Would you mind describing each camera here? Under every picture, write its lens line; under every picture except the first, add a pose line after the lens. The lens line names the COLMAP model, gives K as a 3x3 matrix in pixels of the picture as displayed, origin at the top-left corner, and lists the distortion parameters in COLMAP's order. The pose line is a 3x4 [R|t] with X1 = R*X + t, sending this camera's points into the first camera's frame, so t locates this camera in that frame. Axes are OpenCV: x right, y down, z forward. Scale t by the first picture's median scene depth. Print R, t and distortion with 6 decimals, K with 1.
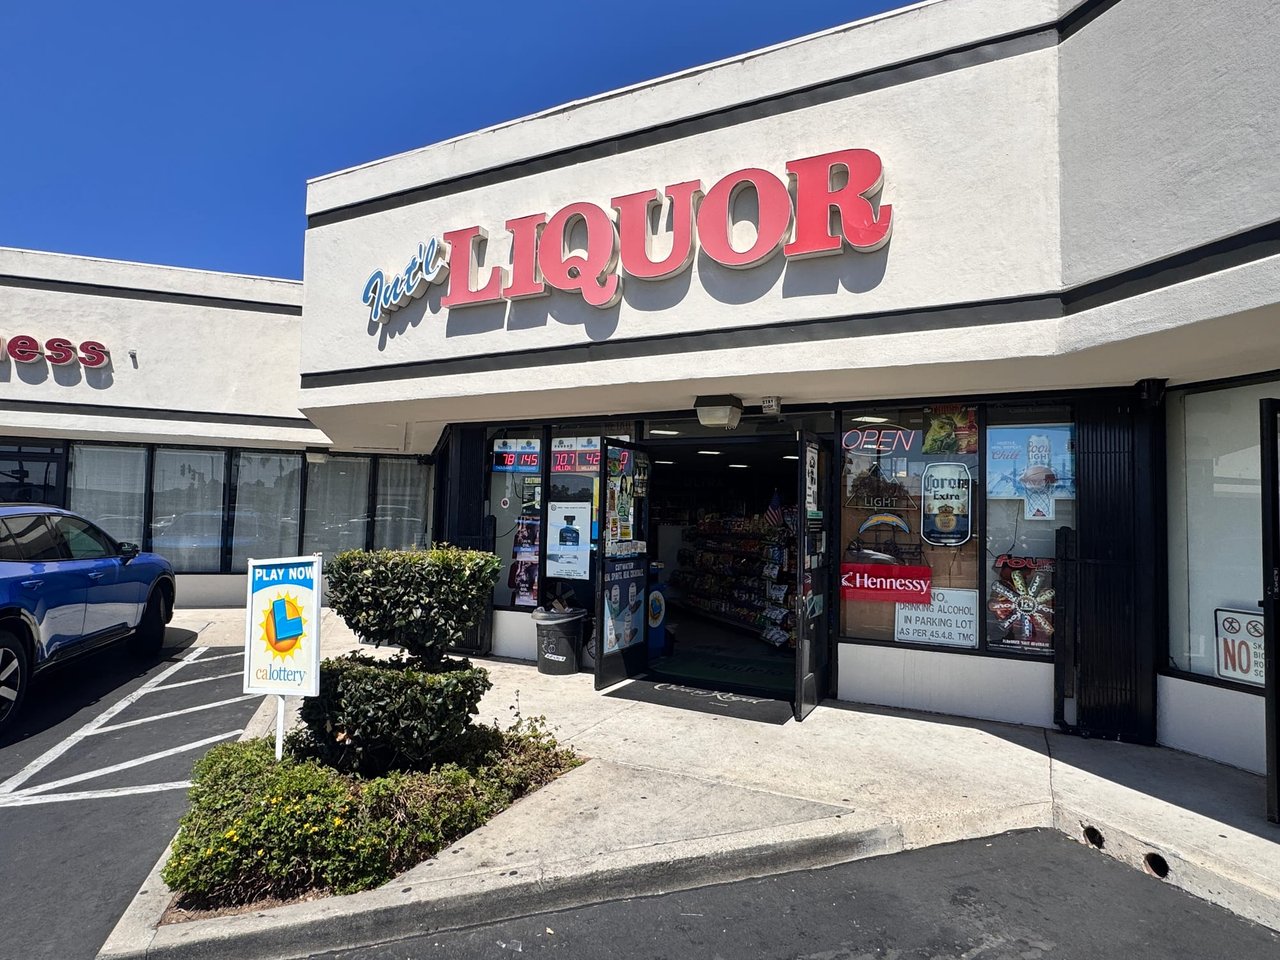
lens RADIAL K [[696.4, 0, 640.1], [0, 696.4, 482.0], [0, 0, 1]] dist [-0.007619, -0.001593]
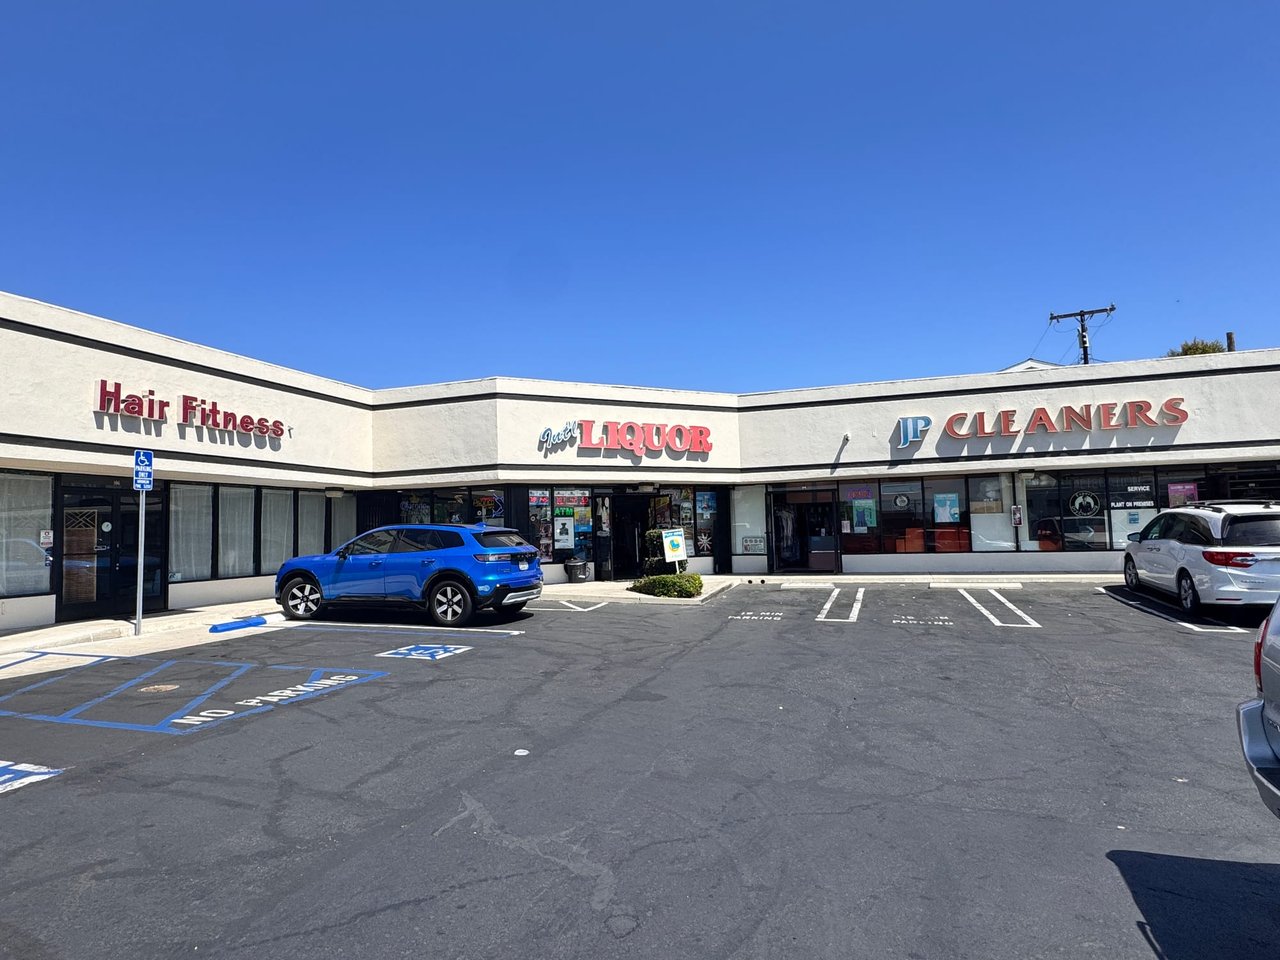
lens RADIAL K [[696.4, 0, 640.3], [0, 696.4, 478.5], [0, 0, 1]] dist [-0.007619, -0.001593]
pose [[0.604569, 0.018201, 0.796345, -2.183372], [-0.004948, 0.999805, -0.019096, -0.071879], [-0.796538, 0.007605, 0.604541, -0.796745]]
